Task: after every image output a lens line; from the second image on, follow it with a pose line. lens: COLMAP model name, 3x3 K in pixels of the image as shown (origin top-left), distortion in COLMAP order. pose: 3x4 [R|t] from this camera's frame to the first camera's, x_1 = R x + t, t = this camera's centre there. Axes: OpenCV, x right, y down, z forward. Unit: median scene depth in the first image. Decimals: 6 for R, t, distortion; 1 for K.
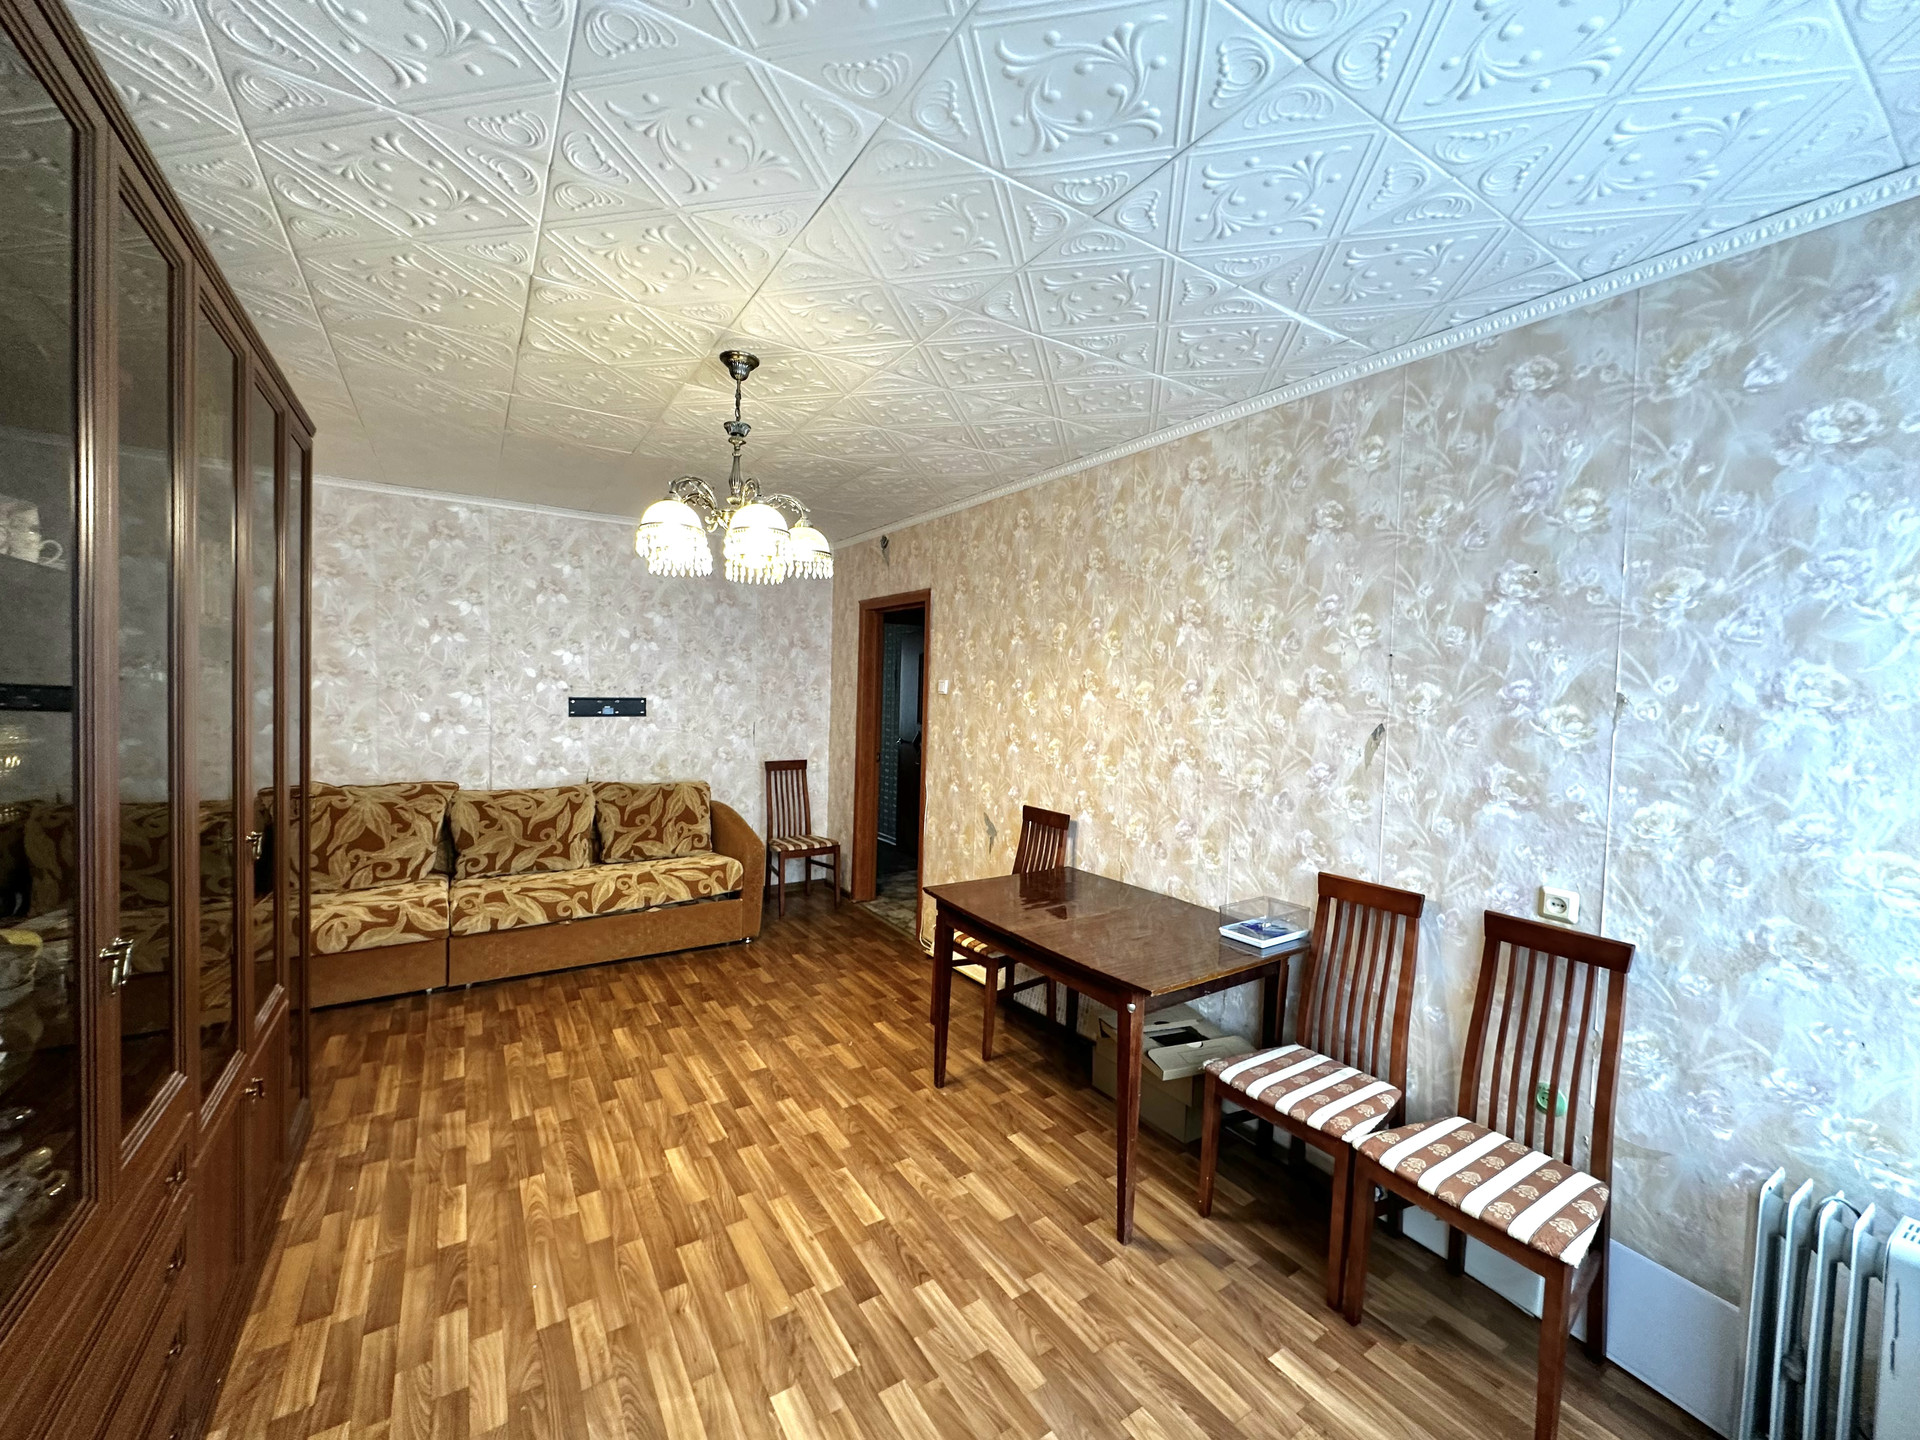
lens RADIAL K [[765.7, 0, 962.9], [0, 765.7, 721.0], [0, 0, 1]] dist [0.001008, 0.000026]
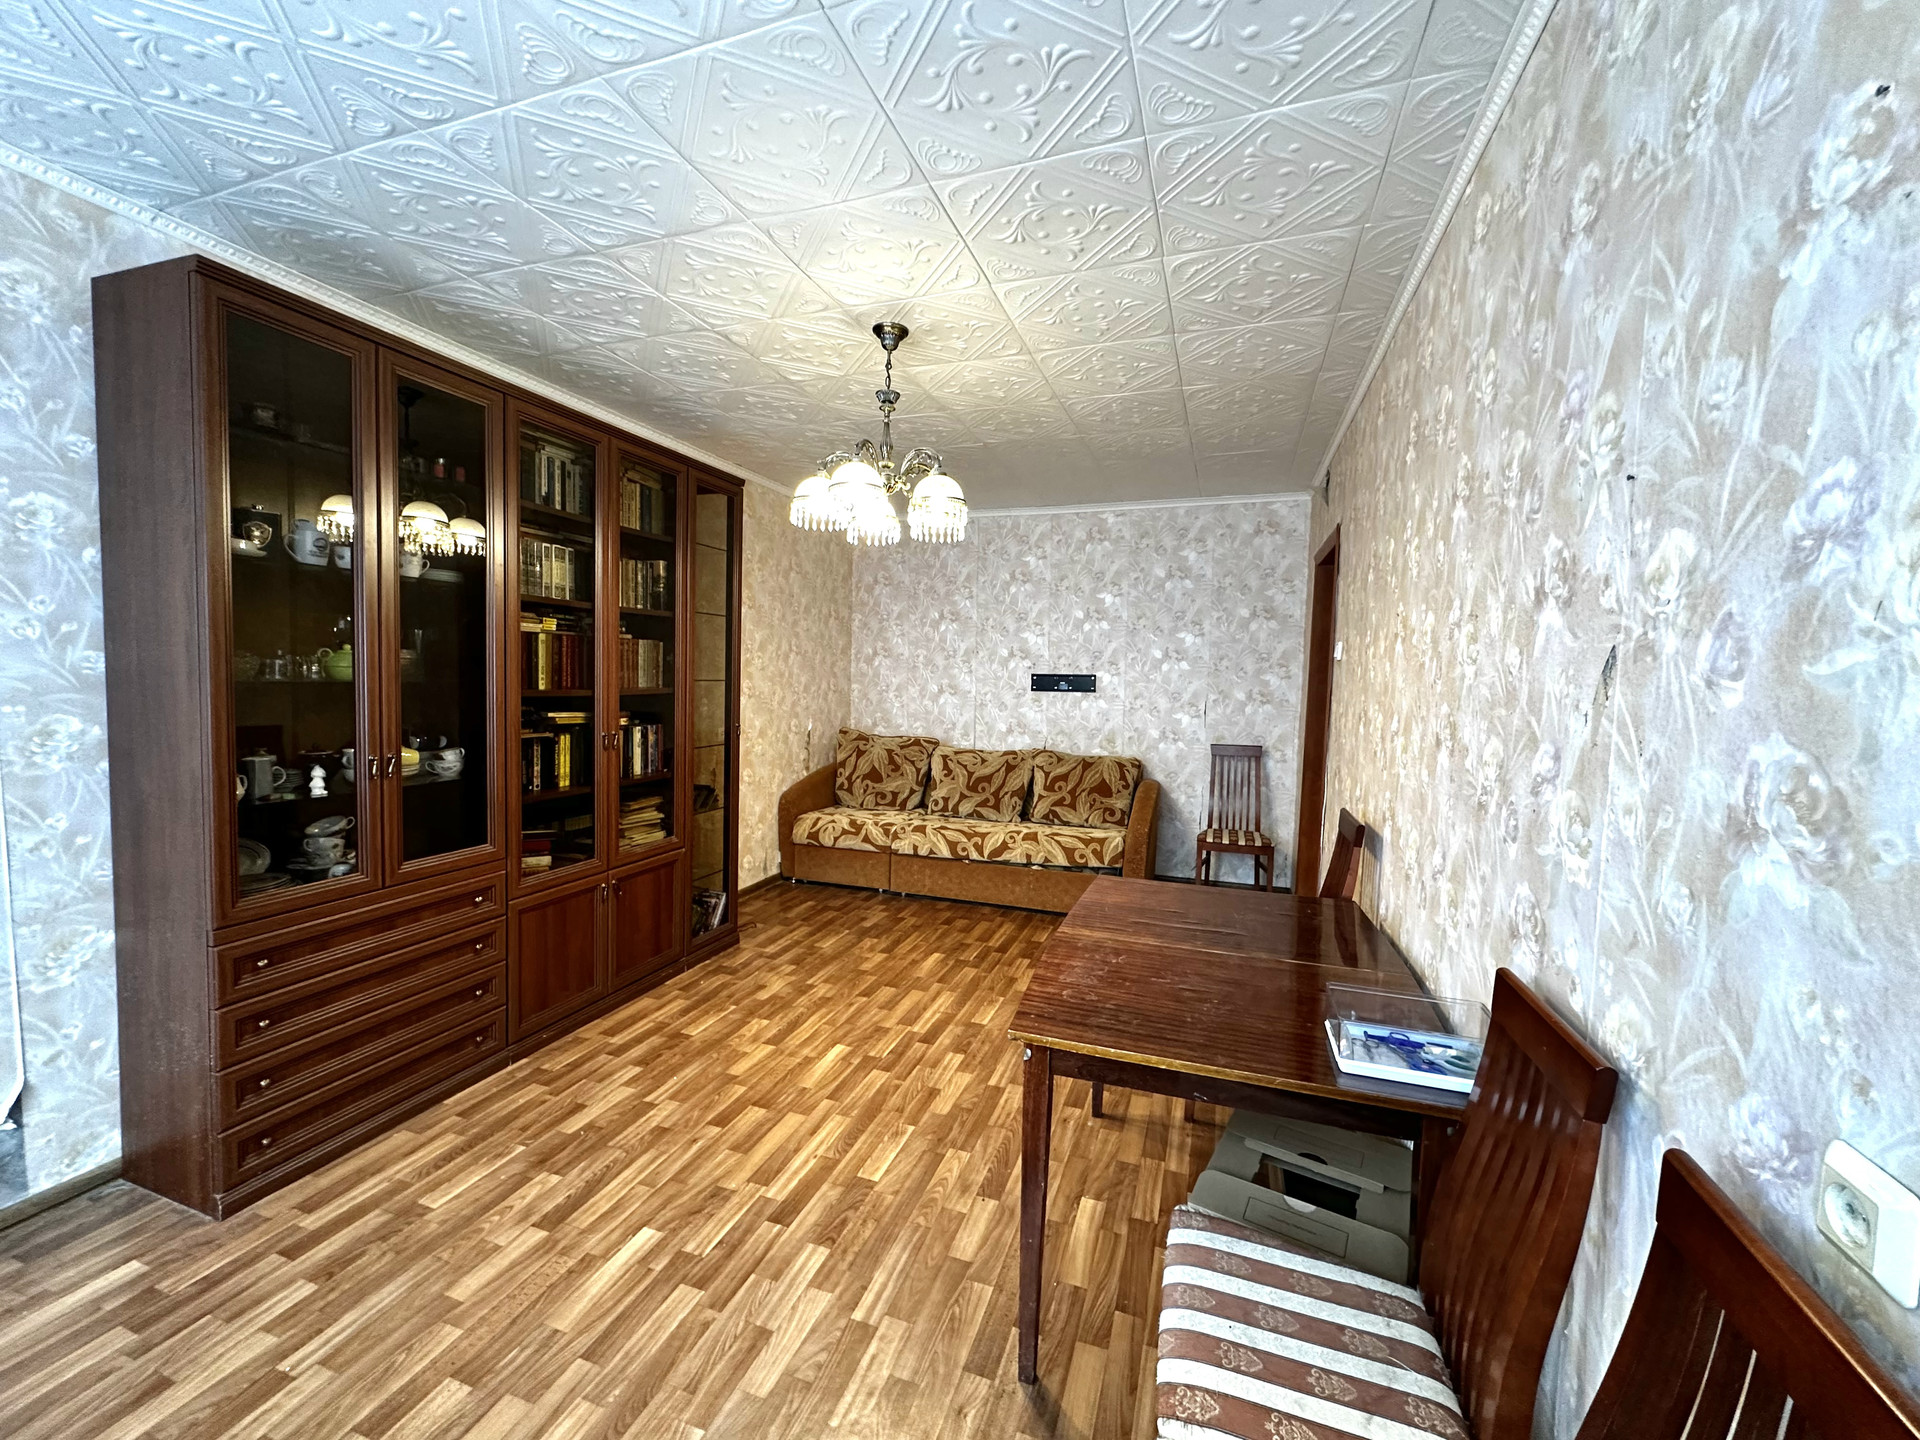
lens RADIAL K [[765.7, 0, 957.6], [0, 765.7, 721.5], [0, 0, 1]] dist [0.001008, 0.000026]
pose [[0.606758, 0.037361, -0.794008, 0.429566], [-0.040004, 0.999064, 0.016440, 0.033726], [0.793879, 0.021788, 0.607685, 0.298408]]
